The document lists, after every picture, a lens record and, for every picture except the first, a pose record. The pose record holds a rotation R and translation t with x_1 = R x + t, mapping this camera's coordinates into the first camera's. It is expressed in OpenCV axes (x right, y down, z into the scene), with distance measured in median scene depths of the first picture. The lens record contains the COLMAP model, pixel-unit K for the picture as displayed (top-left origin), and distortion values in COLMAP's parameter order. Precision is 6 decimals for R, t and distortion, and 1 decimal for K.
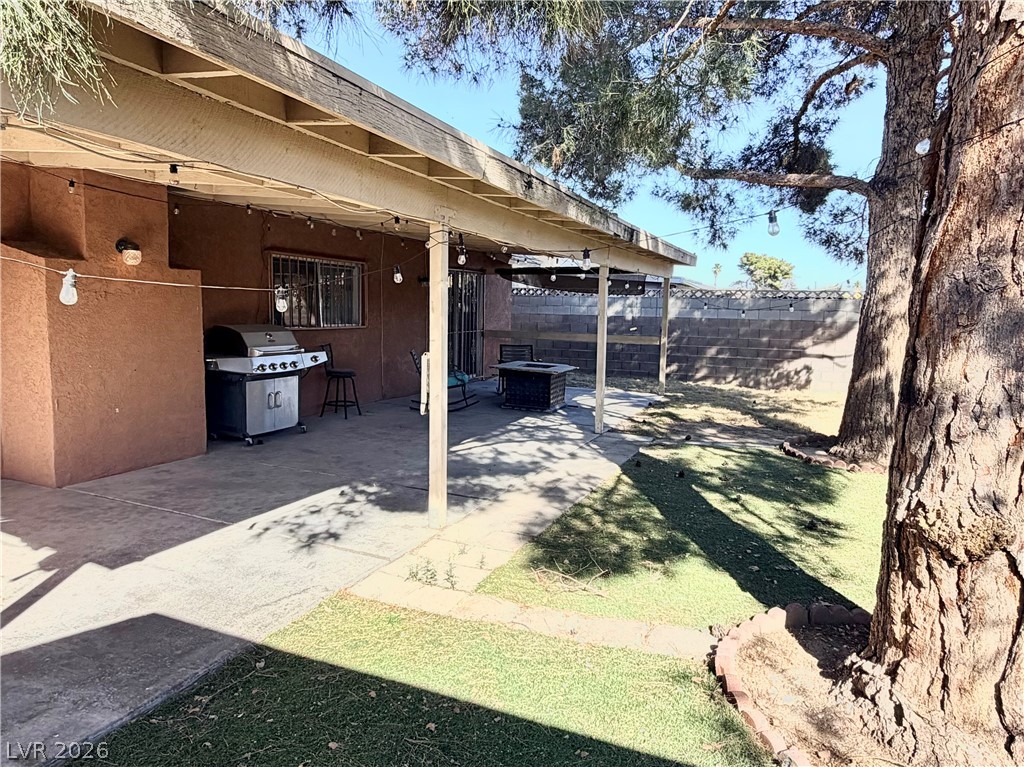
lens RADIAL K [[679.3, 0, 512.1], [0, 679.3, 382.9], [0, 0, 1]] dist [-0.002687, 0.004982]
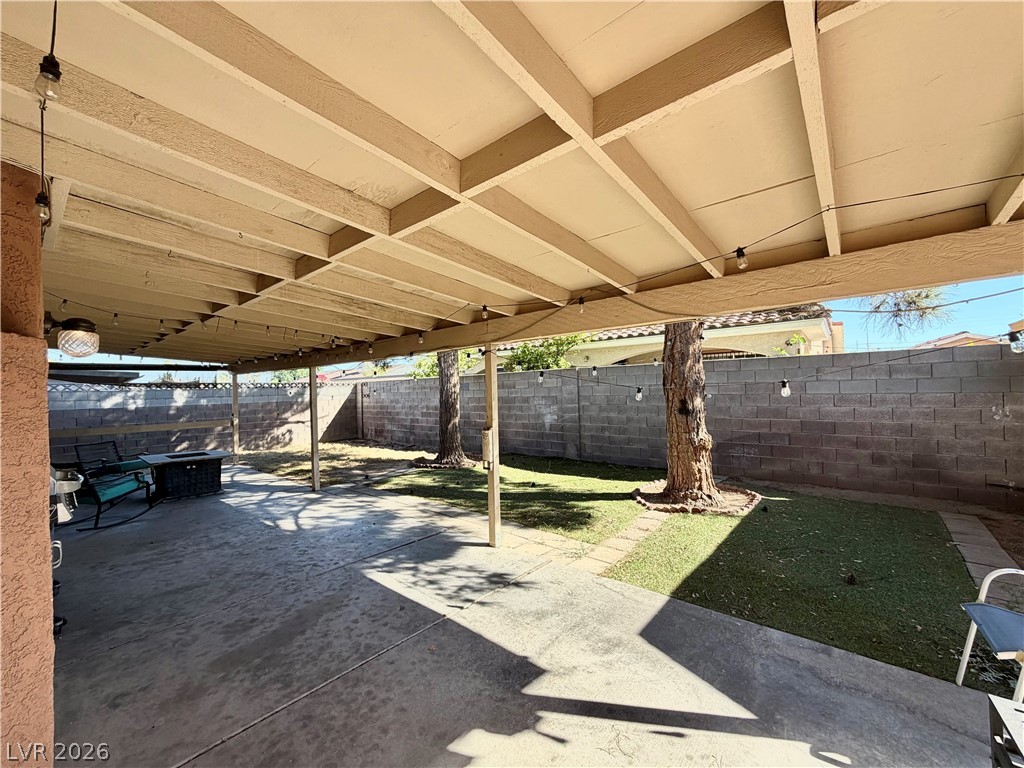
lens RADIAL K [[407.9, 0, 515.2], [0, 407.9, 386.4], [0, 0, 1]] dist [0.000589, -0.000629]
pose [[0.282769, -0.024180, 0.958883, -0.570477], [0.138033, 0.990303, -0.015732, -0.066388], [-0.949204, 0.136806, 0.283364, 0.401367]]
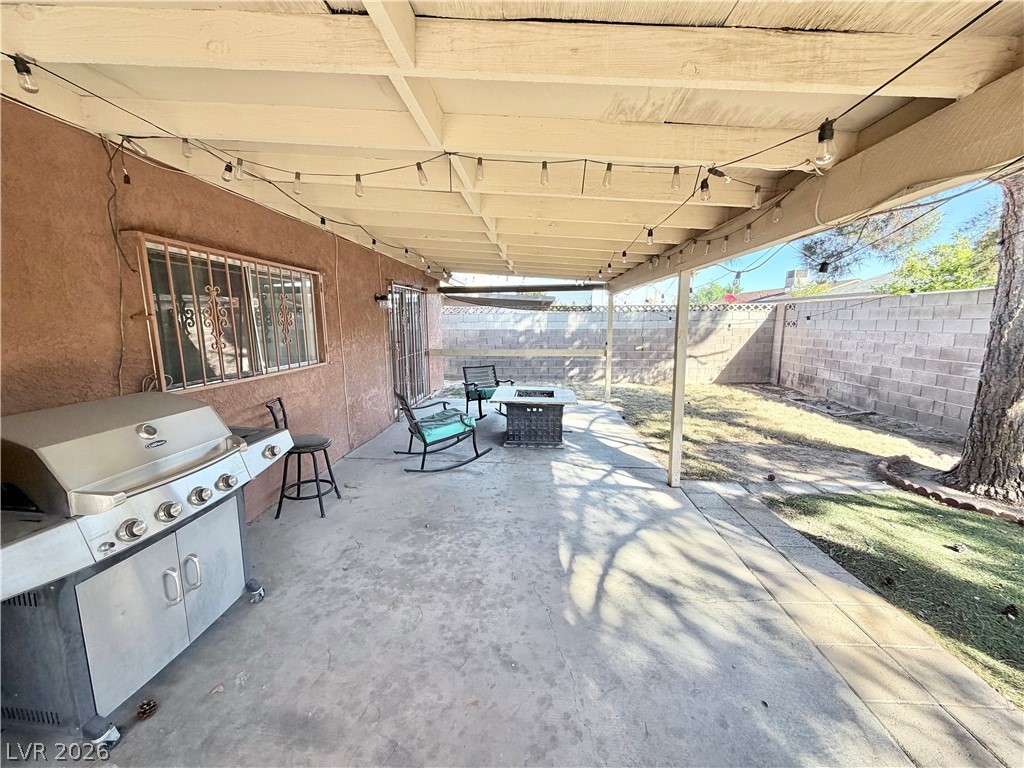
lens RADIAL K [[407.9, 0, 505.2], [0, 407.9, 384.1], [0, 0, 1]] dist [0.000589, -0.000629]
pose [[0.946581, -0.078035, 0.312883, -0.216878], [0.063735, 0.996412, 0.055689, -0.090924], [-0.316106, -0.032773, 0.948158, 0.662639]]
